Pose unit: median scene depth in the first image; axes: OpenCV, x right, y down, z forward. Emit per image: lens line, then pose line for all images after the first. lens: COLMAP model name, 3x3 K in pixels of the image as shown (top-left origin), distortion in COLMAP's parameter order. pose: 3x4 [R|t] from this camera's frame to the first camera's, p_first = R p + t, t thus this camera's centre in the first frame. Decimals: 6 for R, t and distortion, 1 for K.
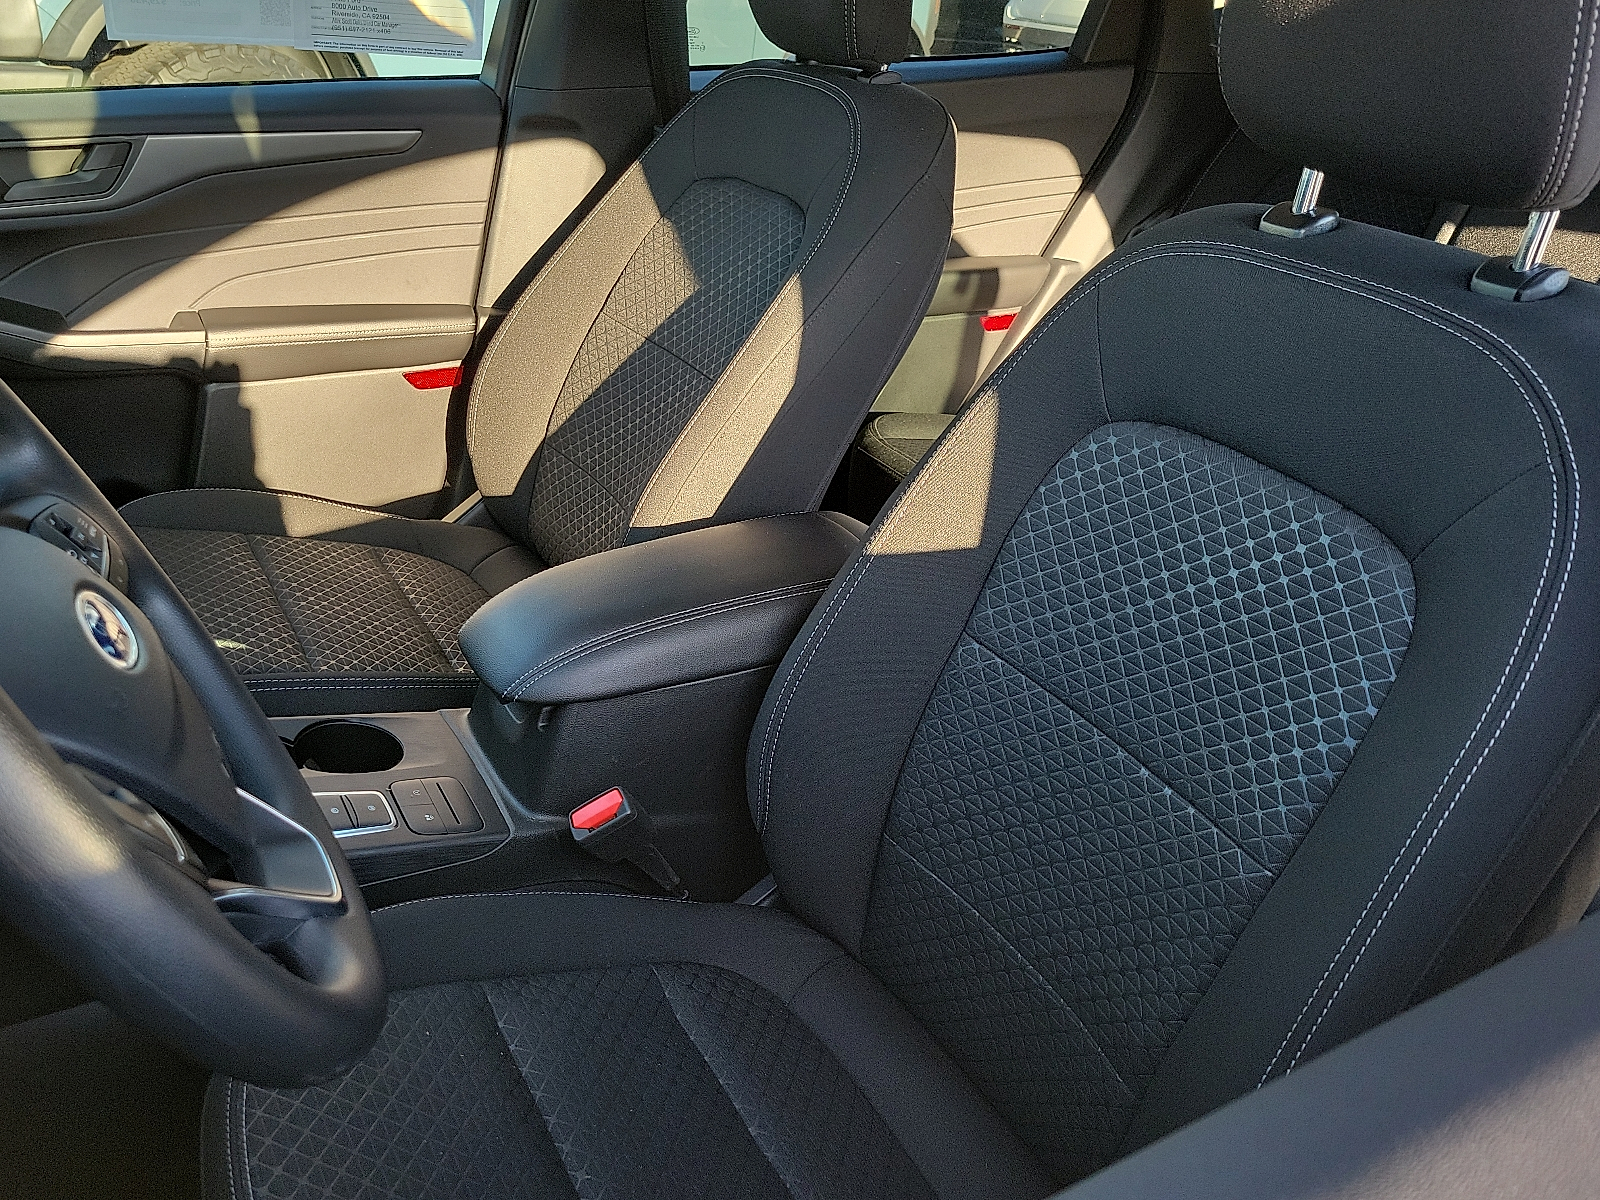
lens RADIAL K [[1312.8, 0, 799.7], [0, 1312.8, 600.8], [0, 0, 1]] dist [0.020847, -0.019879]
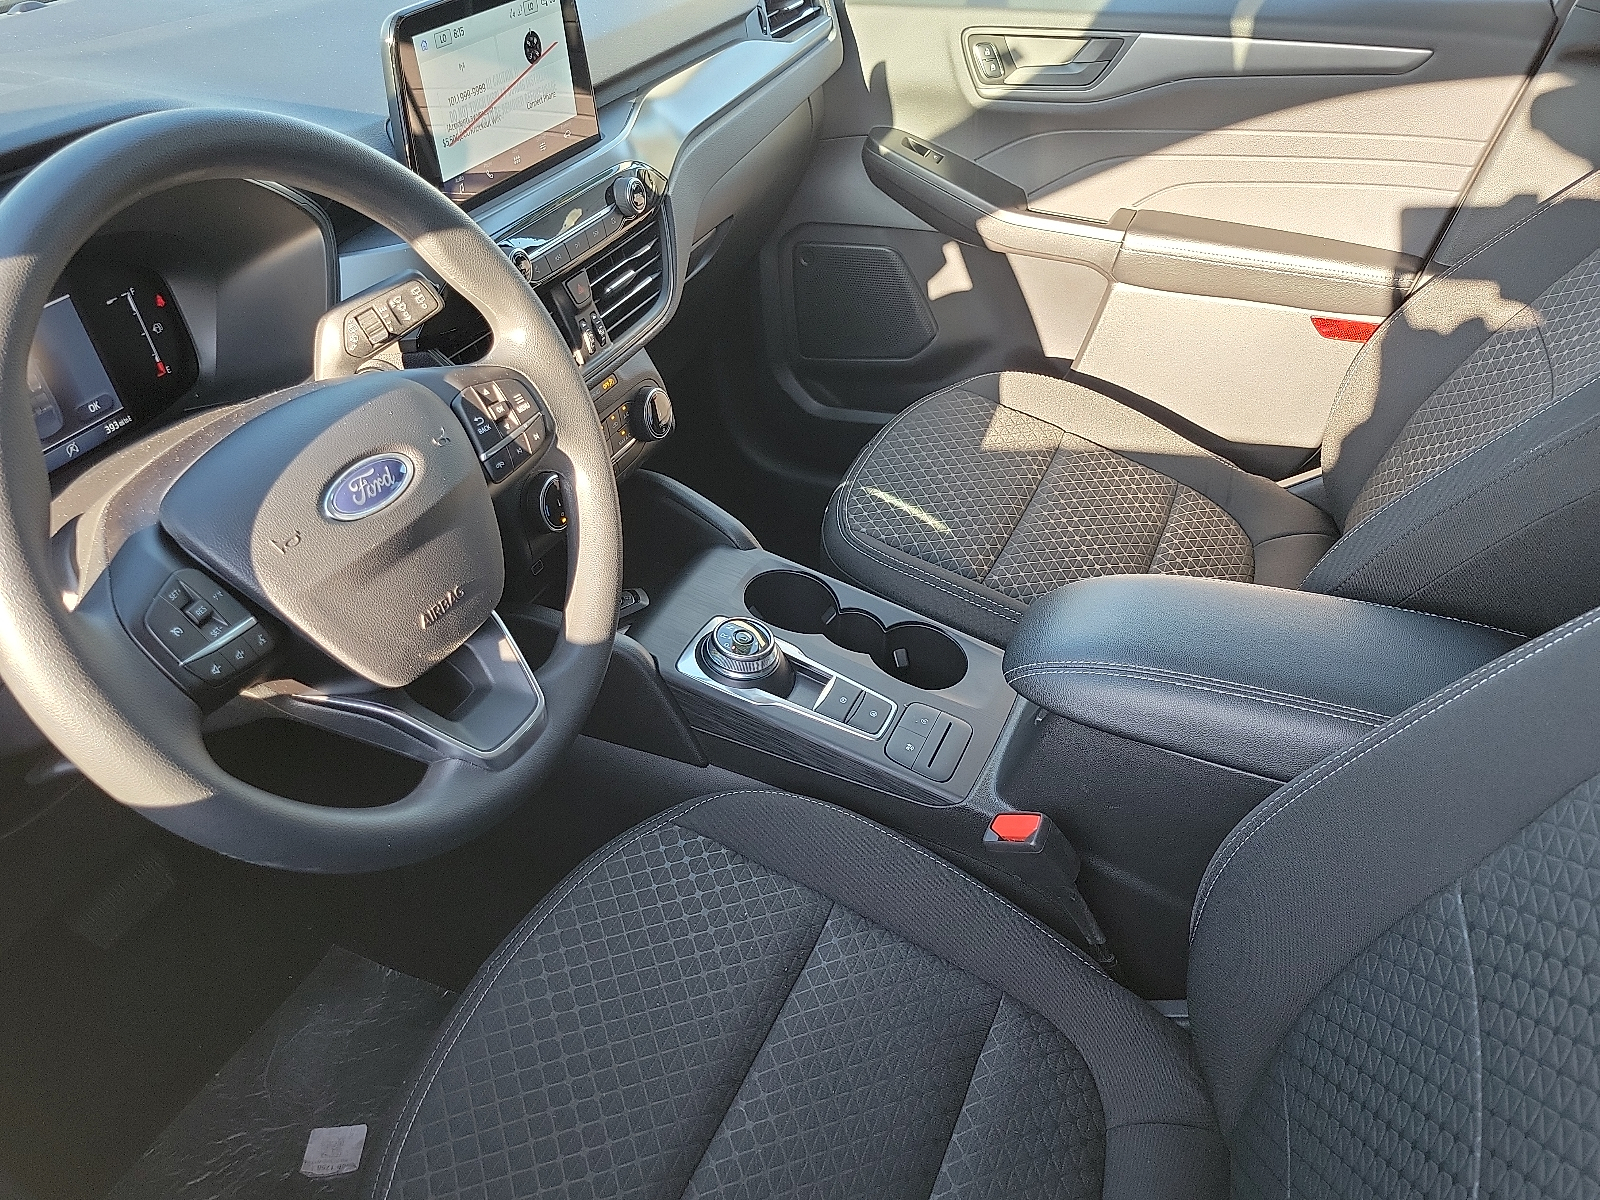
lens RADIAL K [[1312.8, 0, 807.5], [0, 1312.8, 605.2], [0, 0, 1]] dist [0.020847, -0.019879]
pose [[0.577548, 0.406893, -0.707727, 0.250209], [-0.323790, 0.910001, 0.258954, -0.125239], [0.749399, 0.079597, 0.657317, 0.164096]]
